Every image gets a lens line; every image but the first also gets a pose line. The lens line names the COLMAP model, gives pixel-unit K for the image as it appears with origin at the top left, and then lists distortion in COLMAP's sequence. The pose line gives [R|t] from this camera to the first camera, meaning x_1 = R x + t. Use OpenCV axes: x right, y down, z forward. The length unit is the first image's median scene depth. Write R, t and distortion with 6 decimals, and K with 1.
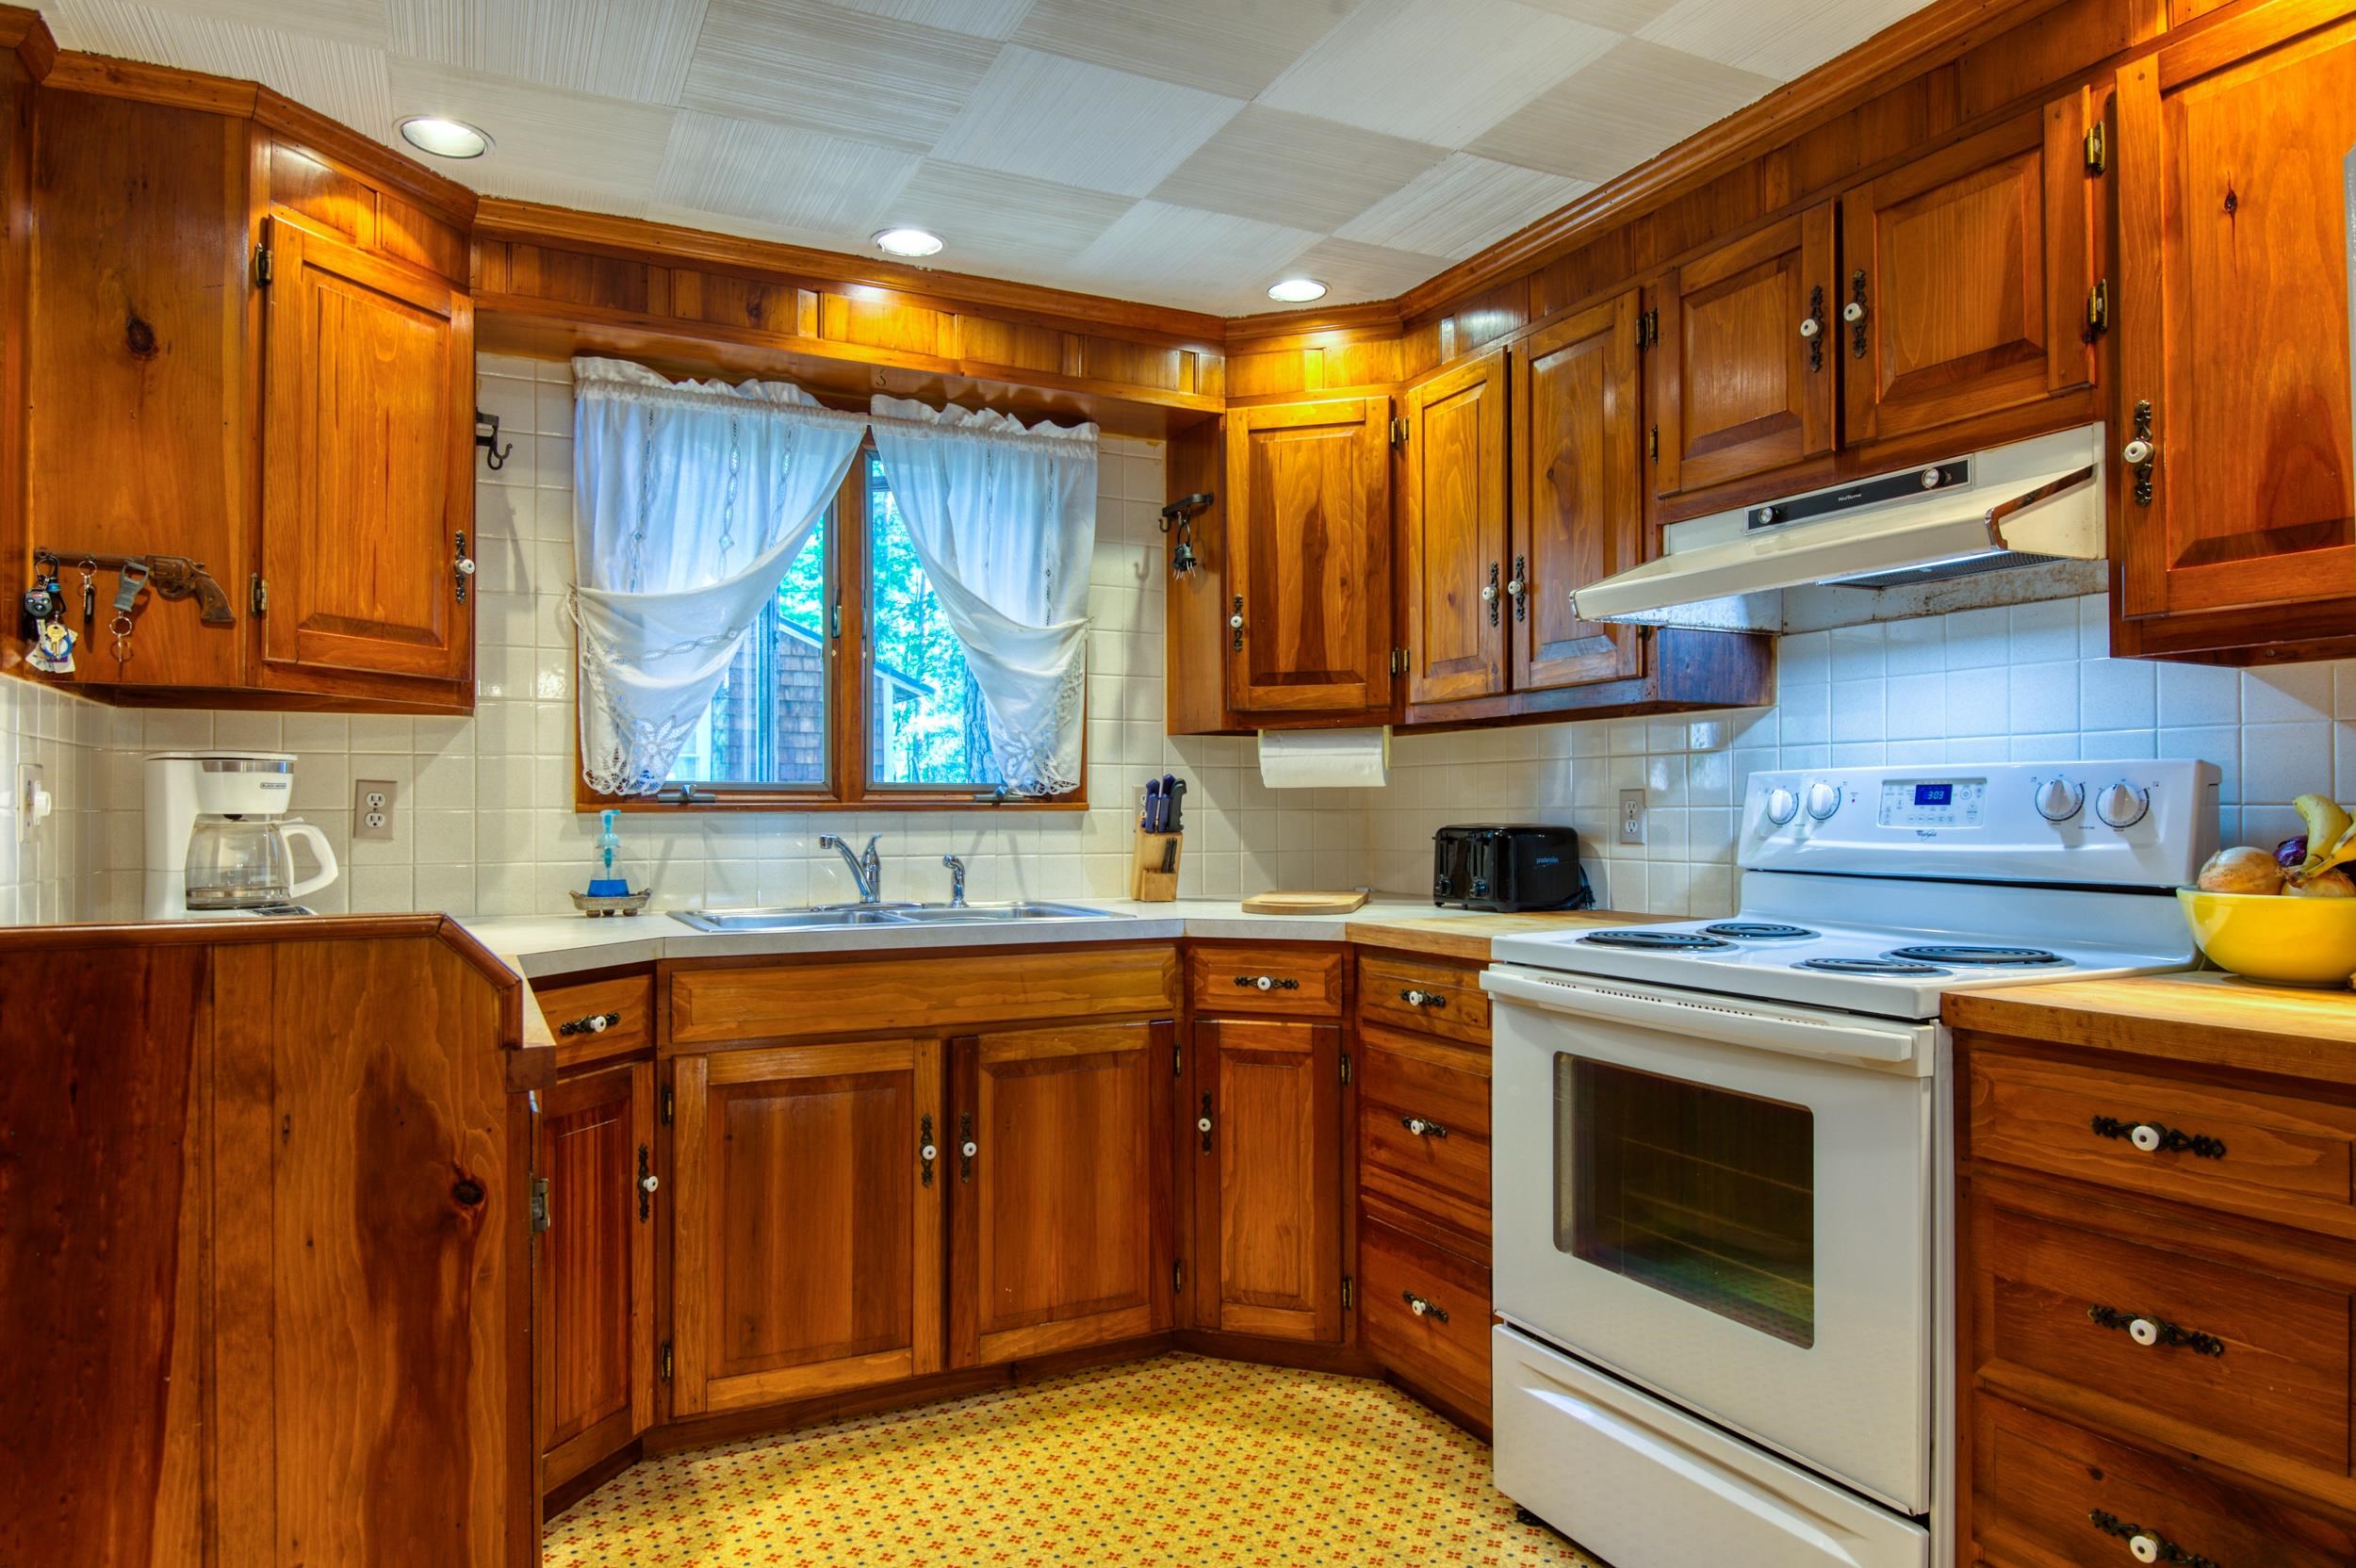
lens RADIAL K [[1380.8, 0, 1175.0], [0, 1380.8, 800.7], [0, 0, 1]] dist [0.025793, -0.037286]
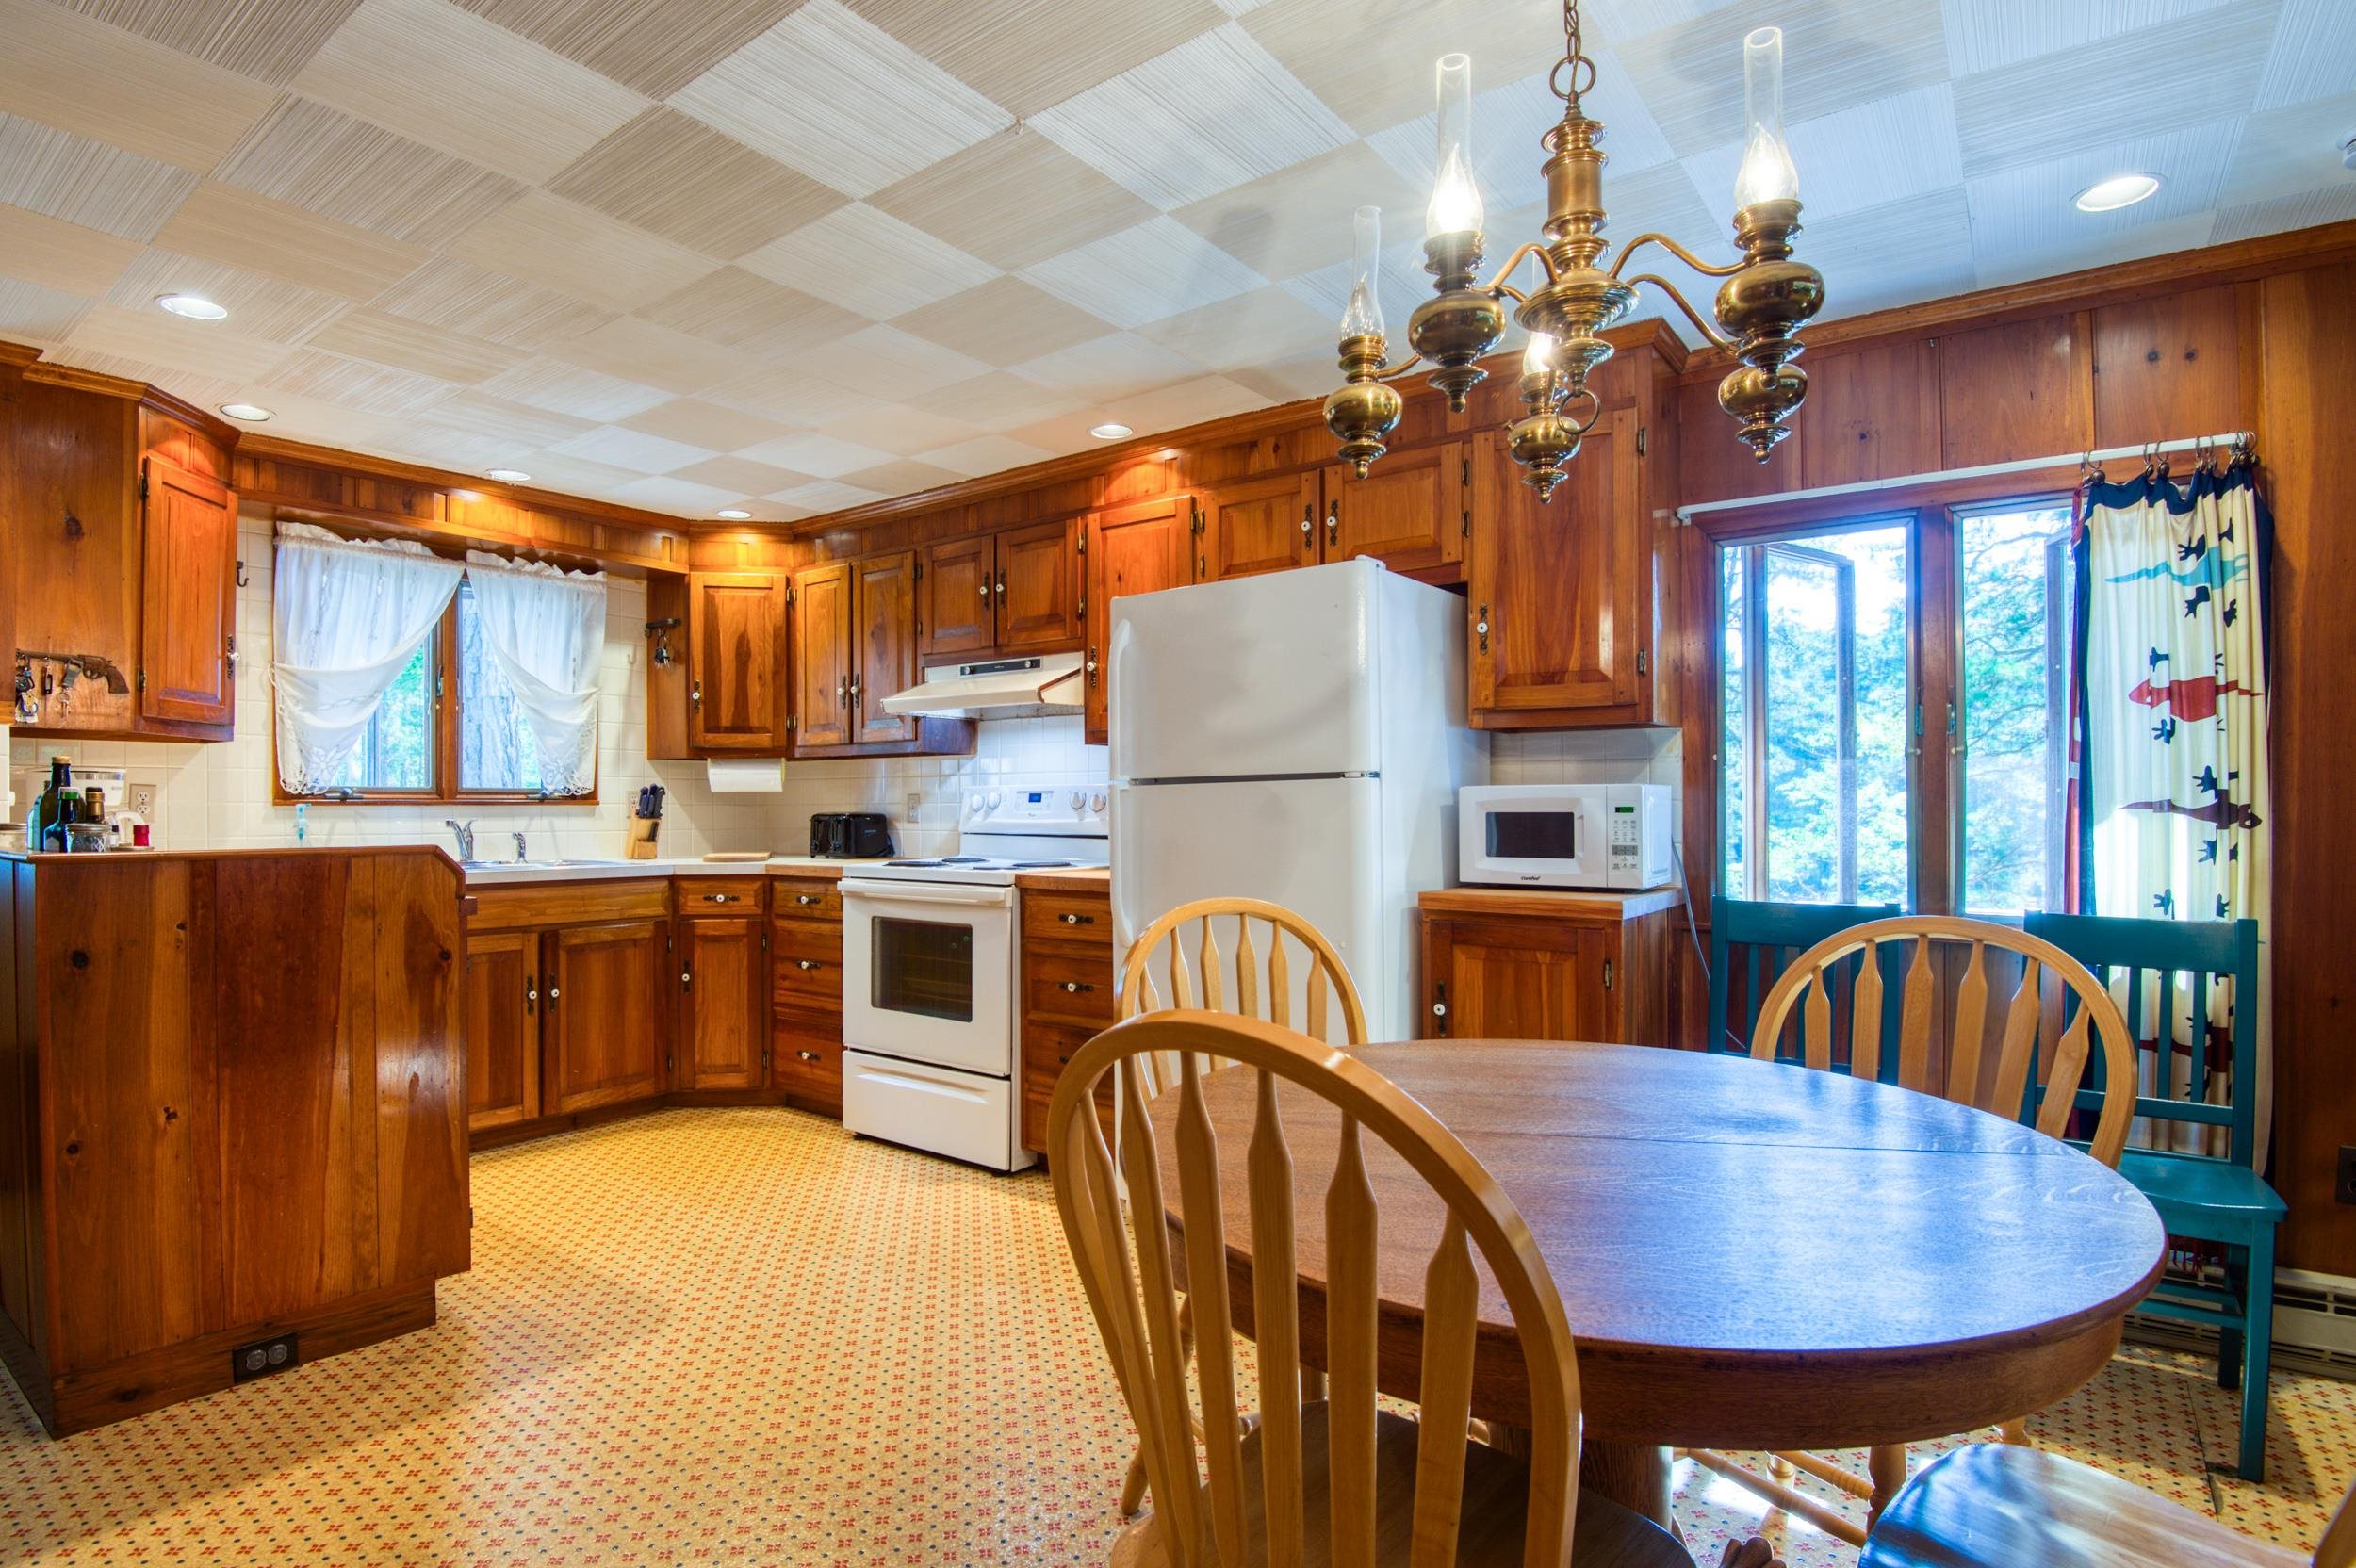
lens RADIAL K [[1162.8, 0, 1045.2], [0, 1162.8, 803.4], [0, 0, 1]] dist [-0.000237, -0.043529]
pose [[0.918408, 0.002229, 0.395628, -0.156484], [-0.003878, 0.999987, 0.003369, -0.001601], [-0.395615, -0.004628, 0.918405, -0.616550]]
